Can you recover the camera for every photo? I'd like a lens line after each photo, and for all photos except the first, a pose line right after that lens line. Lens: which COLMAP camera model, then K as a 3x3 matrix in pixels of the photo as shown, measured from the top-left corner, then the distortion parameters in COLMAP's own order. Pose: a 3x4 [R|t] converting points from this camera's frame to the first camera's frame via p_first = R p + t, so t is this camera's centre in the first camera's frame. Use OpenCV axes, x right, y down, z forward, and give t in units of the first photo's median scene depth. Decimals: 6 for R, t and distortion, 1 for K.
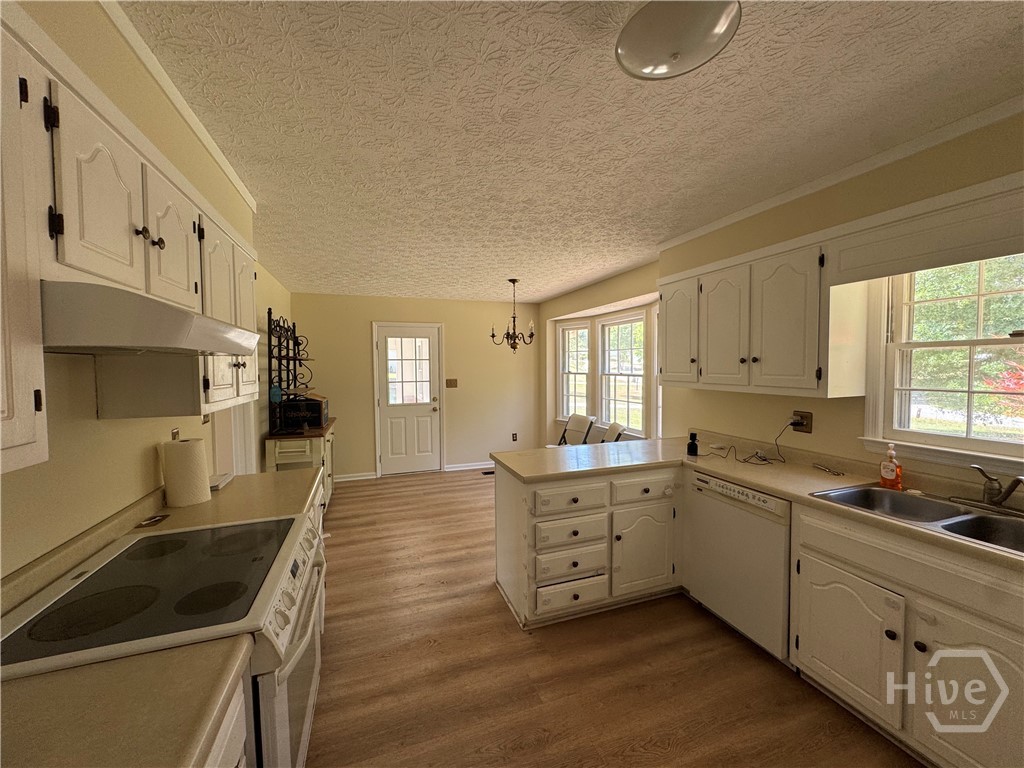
lens RADIAL K [[405.2, 0, 512.0], [0, 405.2, 384.0], [0, 0, 1]] dist [-0.003480, 0.000428]
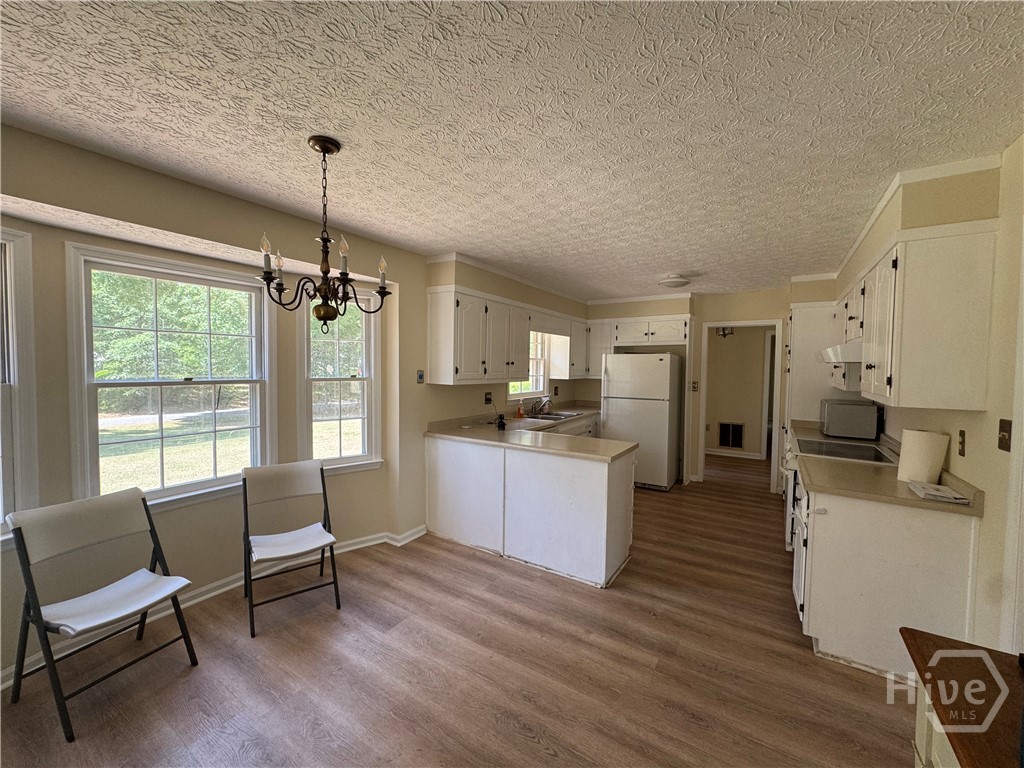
lens RADIAL K [[405.2, 0, 512.0], [0, 405.2, 384.0], [0, 0, 1]] dist [-0.003480, 0.000428]
pose [[-0.610674, -0.032014, 0.791235, -0.667853], [0.031123, 0.997440, 0.064378, -0.071733], [-0.791270, 0.063939, -0.608114, 1.769290]]
